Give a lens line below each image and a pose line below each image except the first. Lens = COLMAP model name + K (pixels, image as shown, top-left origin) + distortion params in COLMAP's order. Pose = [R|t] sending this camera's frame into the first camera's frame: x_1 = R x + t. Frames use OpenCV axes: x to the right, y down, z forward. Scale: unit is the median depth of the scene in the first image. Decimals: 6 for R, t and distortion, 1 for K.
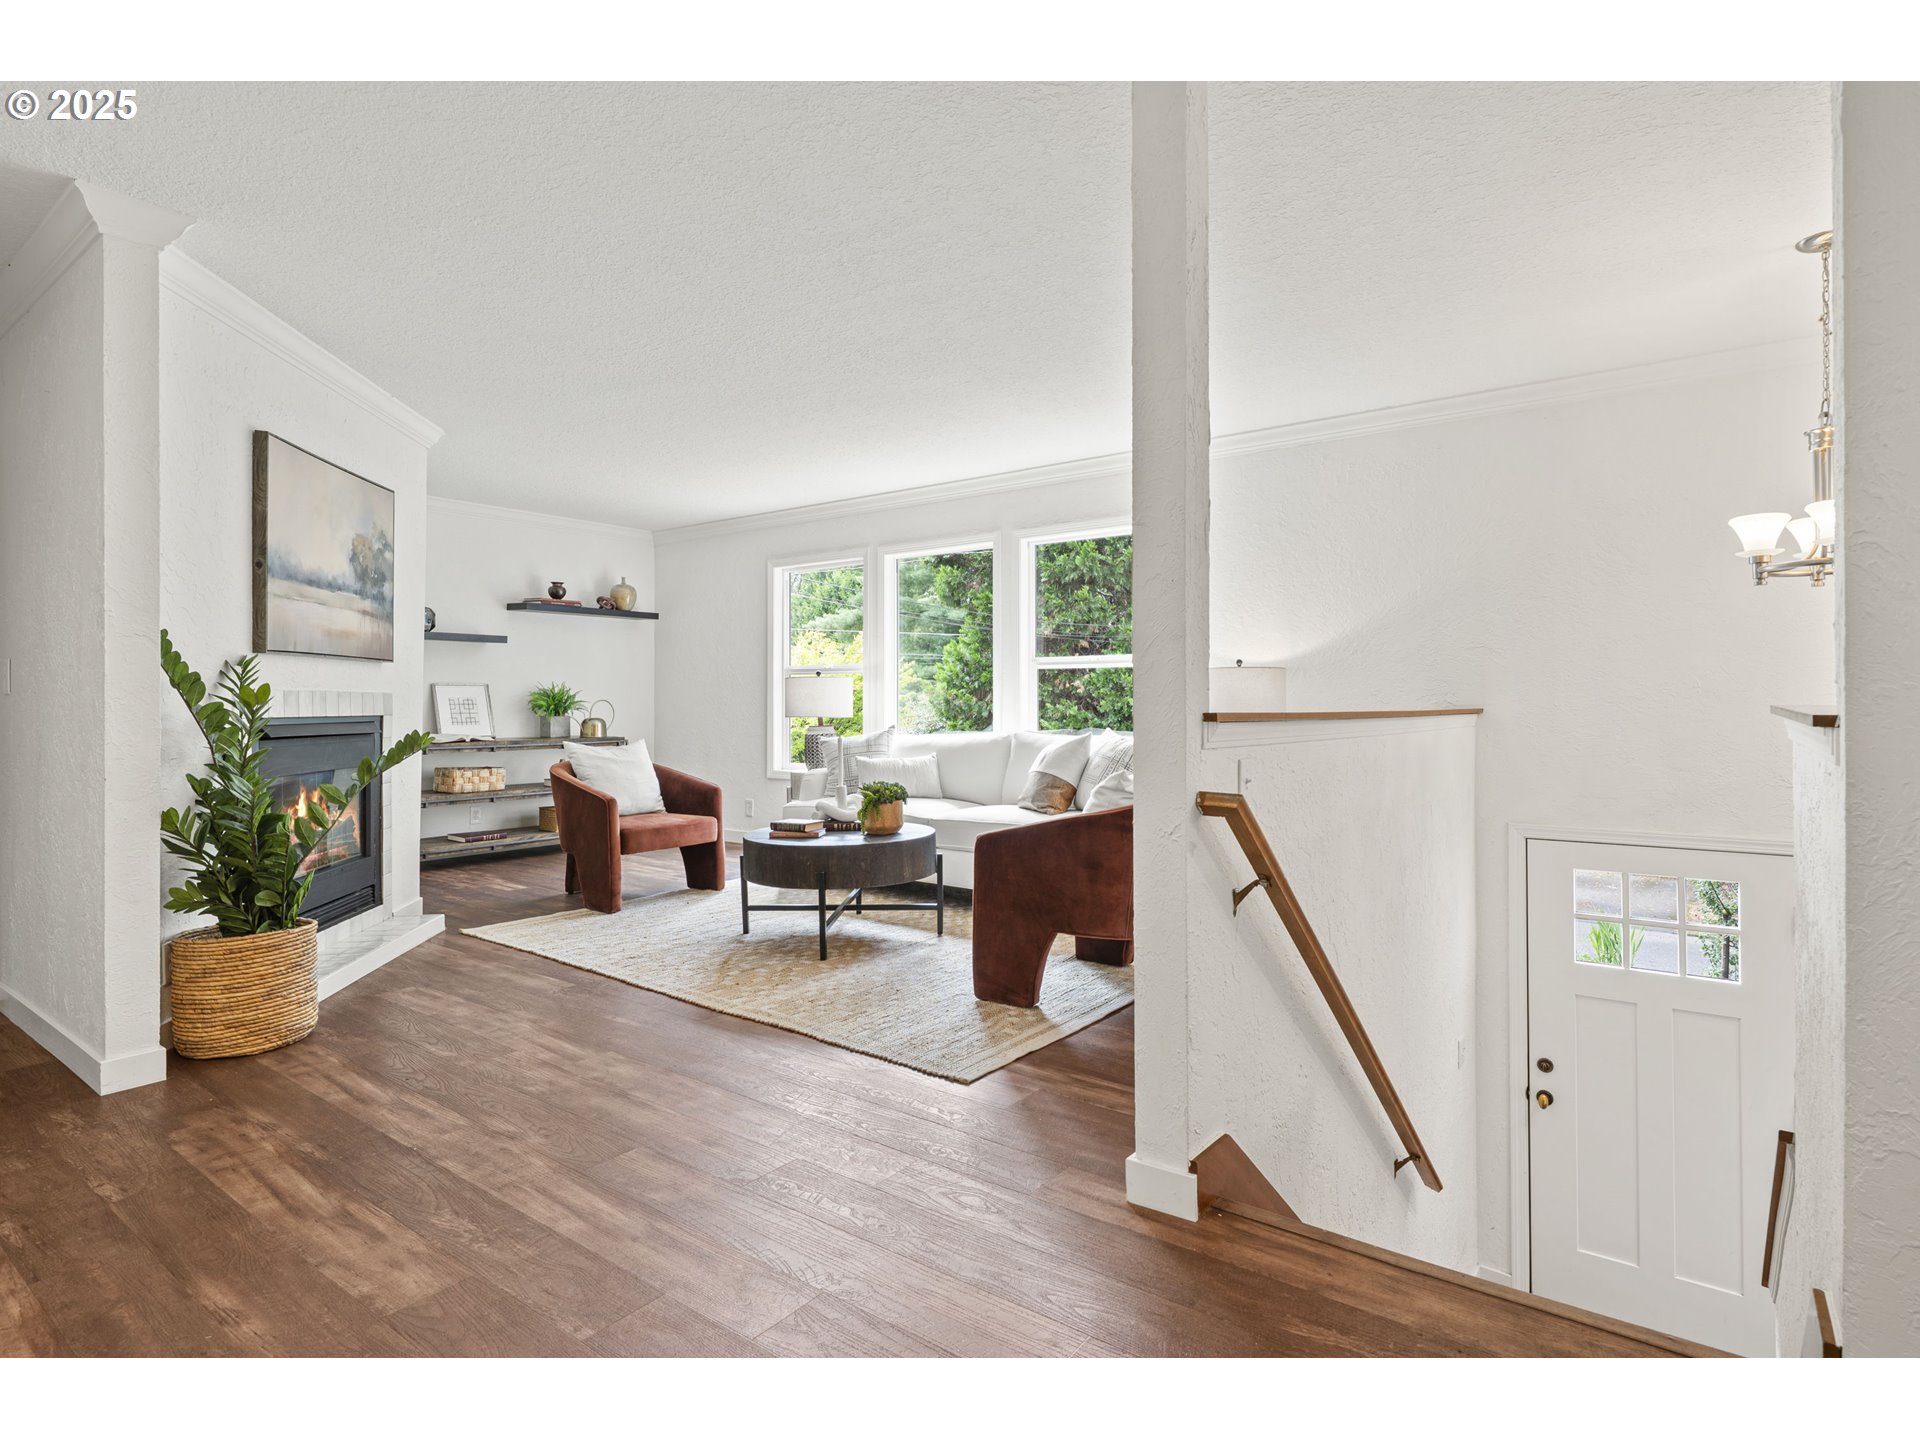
lens RADIAL K [[1052.4, 0, 961.4], [0, 1052.4, 714.8], [0, 0, 1]] dist [0.004720, 0.000281]
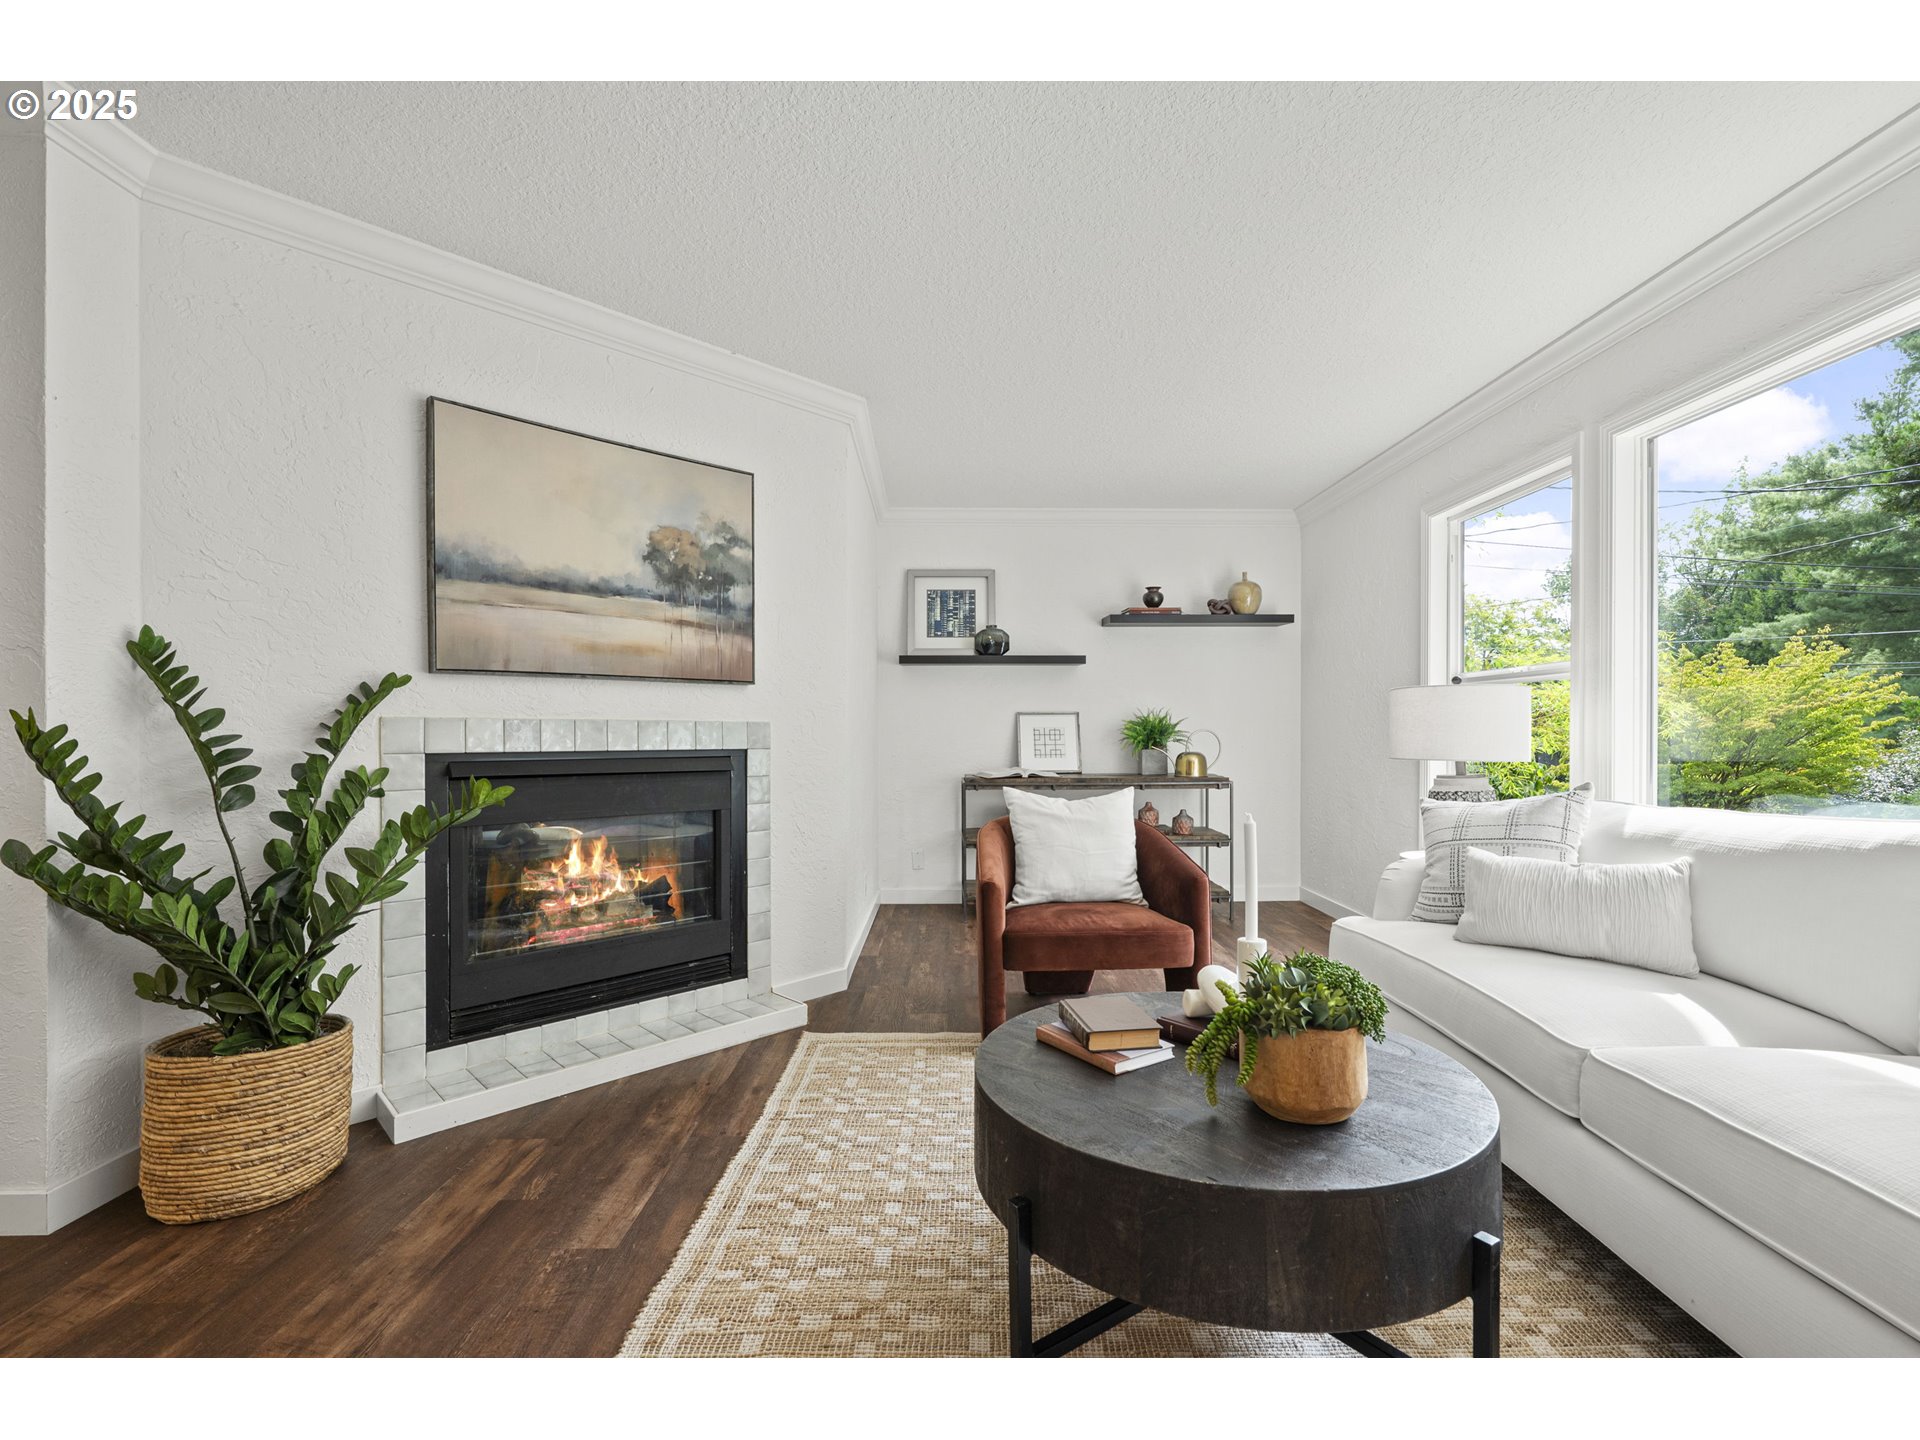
lens RADIAL K [[847.1, 0, 953.4], [0, 847.1, 743.7], [0, 0, 1]] dist [-0.001297, 0.000109]
pose [[0.610353, 0.012428, -0.792032, 0.053567], [-0.009445, 0.999920, 0.008411, -0.007780], [0.792073, 0.002347, 0.610422, 0.519512]]
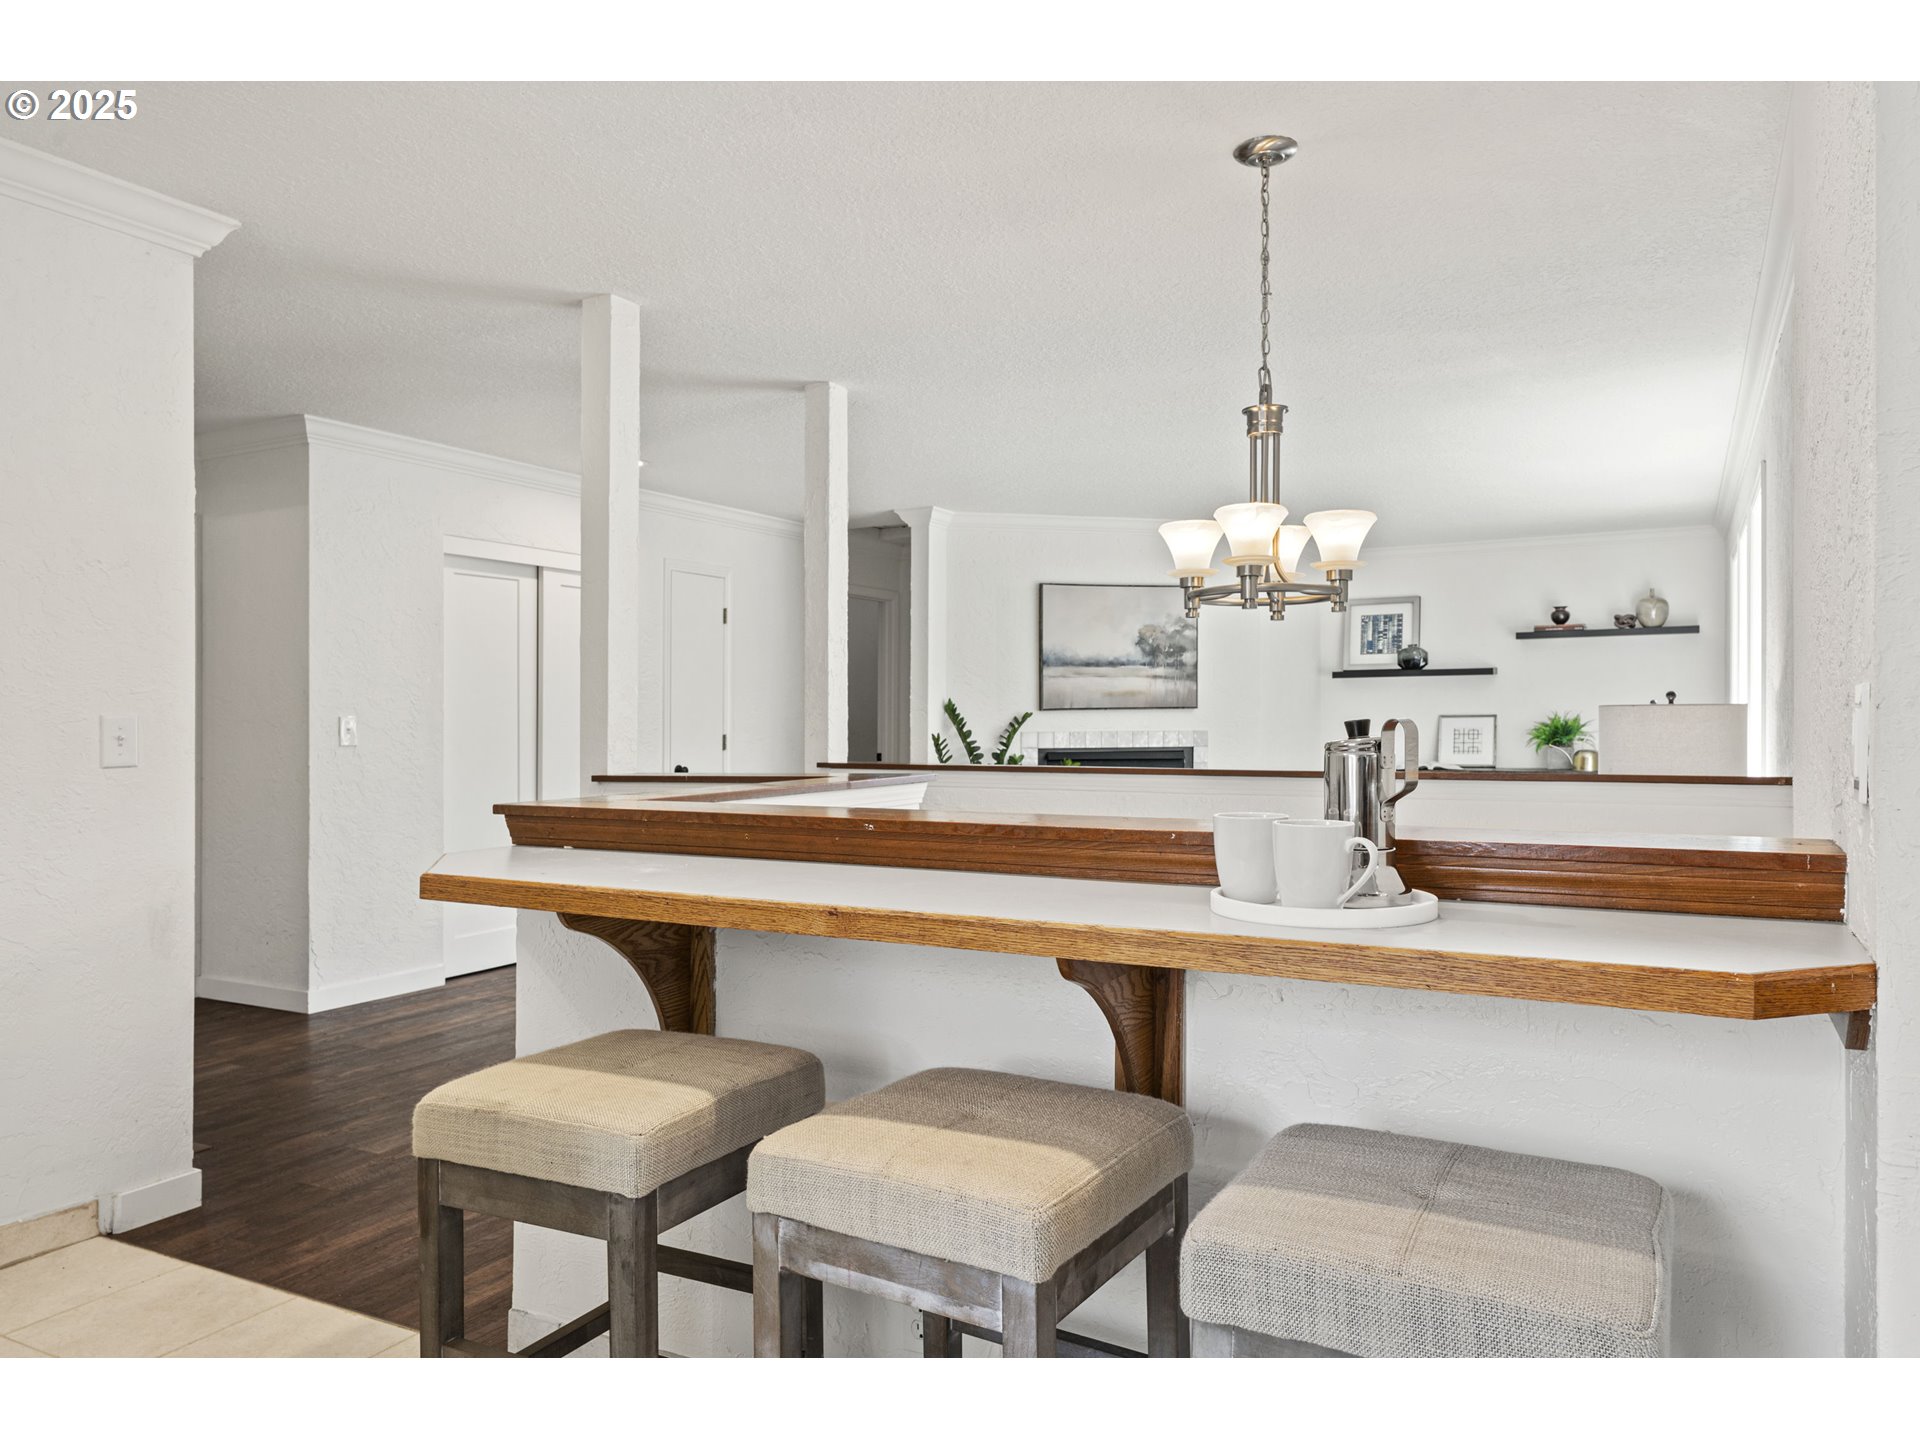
lens RADIAL K [[1366.6, 0, 912.4], [0, 1366.6, 771.5], [0, 0, 1]] dist [0.056534, 0.002481]
pose [[0.134563, 0.038268, -0.990166, 0.866261], [-0.002509, 0.999264, 0.038279, -0.025360], [0.990902, -0.002666, 0.134560, 0.275718]]
